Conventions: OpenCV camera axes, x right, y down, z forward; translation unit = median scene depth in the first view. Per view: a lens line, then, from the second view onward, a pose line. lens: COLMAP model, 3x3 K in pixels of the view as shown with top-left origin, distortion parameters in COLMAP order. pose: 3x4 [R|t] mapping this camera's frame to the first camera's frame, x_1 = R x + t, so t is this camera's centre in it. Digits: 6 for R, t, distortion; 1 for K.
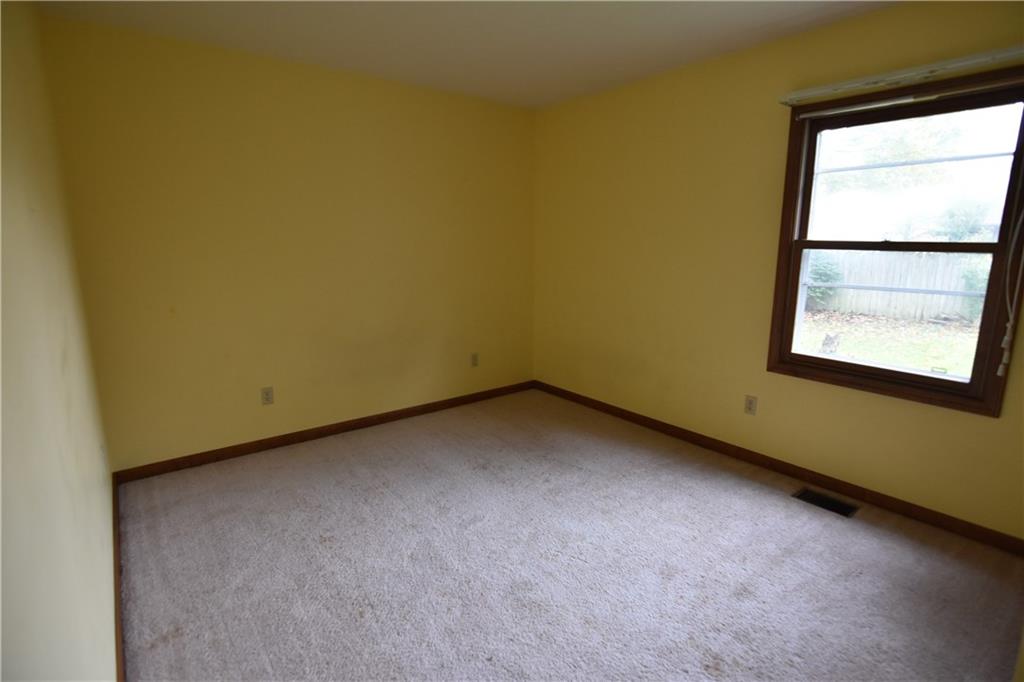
lens RADIAL K [[513.6, 0, 512.7], [0, 513.6, 337.8], [0, 0, 1]] dist [-0.004571, -0.000617]
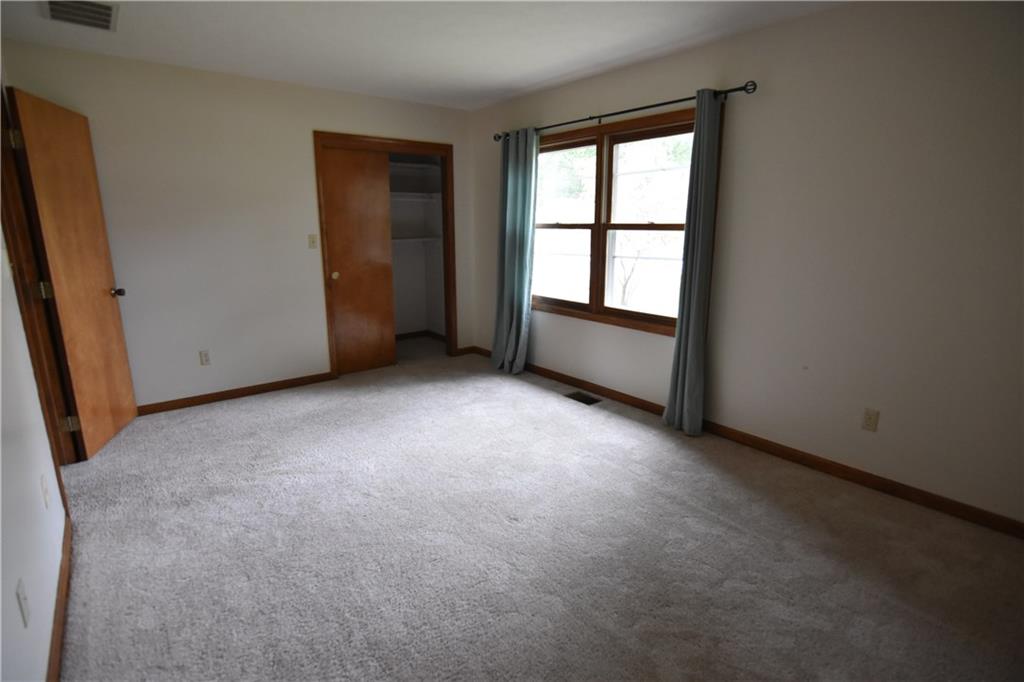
lens RADIAL K [[513.6, 0, 512.7], [0, 513.6, 337.8], [0, 0, 1]] dist [-0.004571, -0.000617]
pose [[0.999591, -0.004904, -0.028192, 0.413587], [0.005511, 0.999754, 0.021470, 0.101474], [0.028079, -0.021617, 0.999372, -0.466045]]
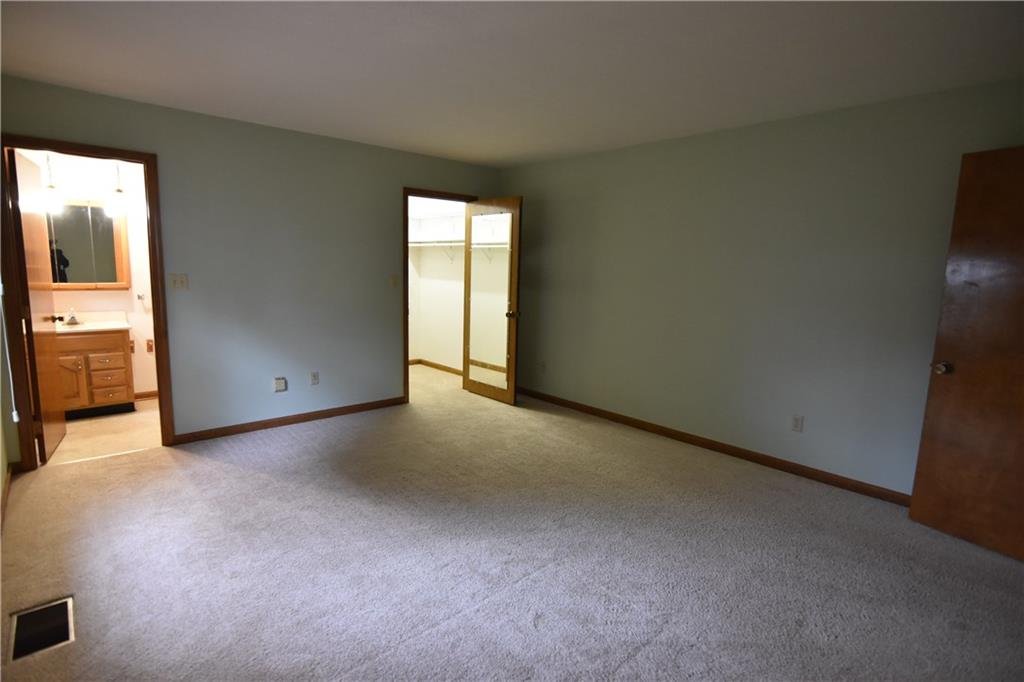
lens RADIAL K [[513.6, 0, 512.7], [0, 513.6, 337.8], [0, 0, 1]] dist [-0.004571, -0.000617]
pose [[-0.998056, -0.039031, -0.048585, -0.006238], [-0.053051, 0.941194, 0.333676, -0.311017], [0.032704, 0.335605, -0.941435, 1.449108]]
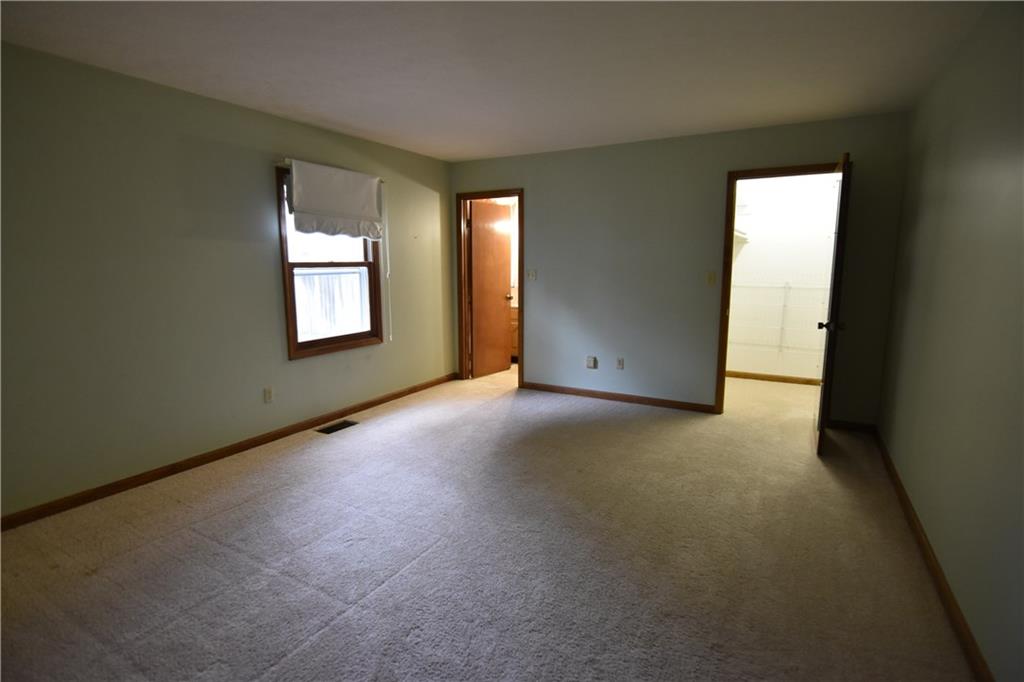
lens RADIAL K [[513.6, 0, 512.7], [0, 513.6, 337.8], [0, 0, 1]] dist [-0.004571, -0.000617]
pose [[-0.355045, -0.153942, 0.922087, -0.921010], [0.180247, 0.956568, 0.229102, -0.190883], [-0.917308, 0.247546, -0.311877, 0.864734]]
